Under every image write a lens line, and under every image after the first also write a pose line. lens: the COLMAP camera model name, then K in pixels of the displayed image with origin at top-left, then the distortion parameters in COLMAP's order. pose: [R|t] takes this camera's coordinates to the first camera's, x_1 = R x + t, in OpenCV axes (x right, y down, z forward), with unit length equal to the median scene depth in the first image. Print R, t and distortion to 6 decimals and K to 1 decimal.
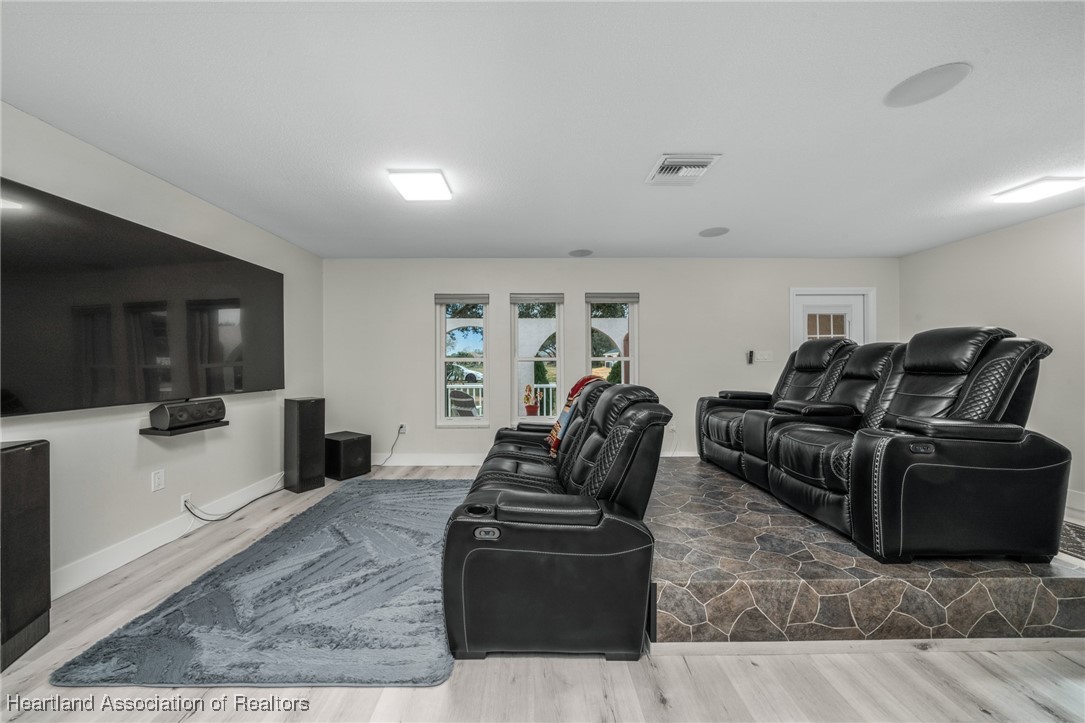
lens RADIAL K [[371.3, 0, 537.0], [0, 371.3, 365.7], [0, 0, 1]] dist [-0.005435, 0.000105]
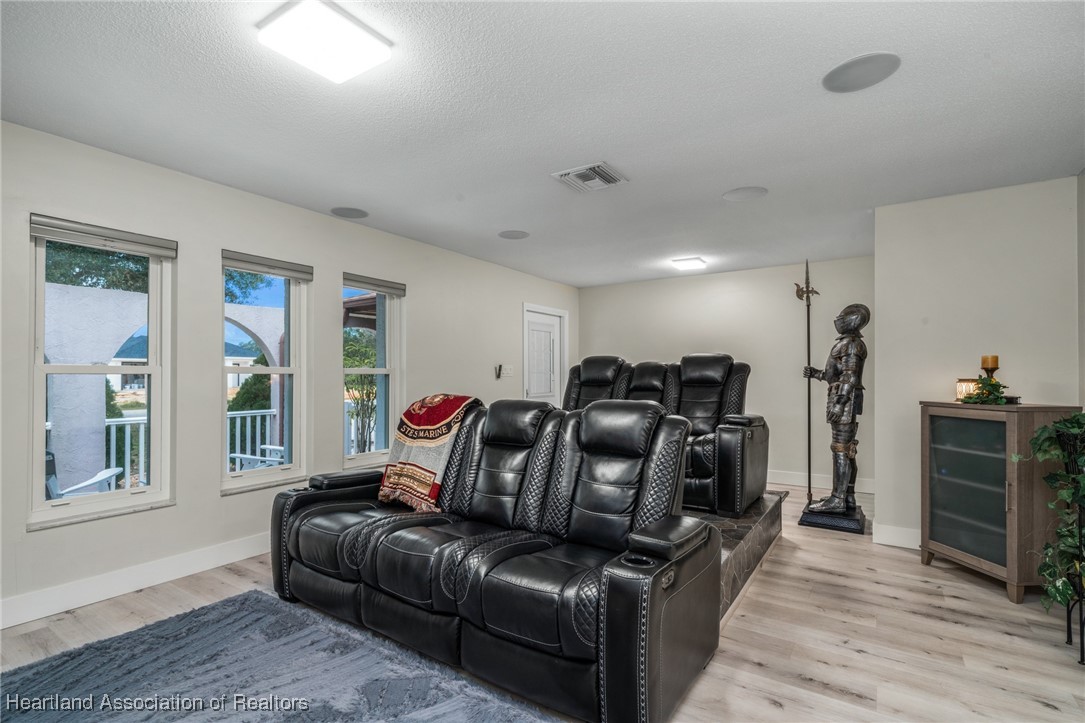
lens RADIAL K [[511.3, 0, 542.5], [0, 511.3, 361.5], [0, 0, 1]] dist [0.033076, 0.000012]
pose [[0.571190, 0.029254, 0.820296, -0.428254], [0.002109, 0.999309, -0.037106, 0.000682], [-0.820815, 0.022925, 0.570734, 0.178724]]
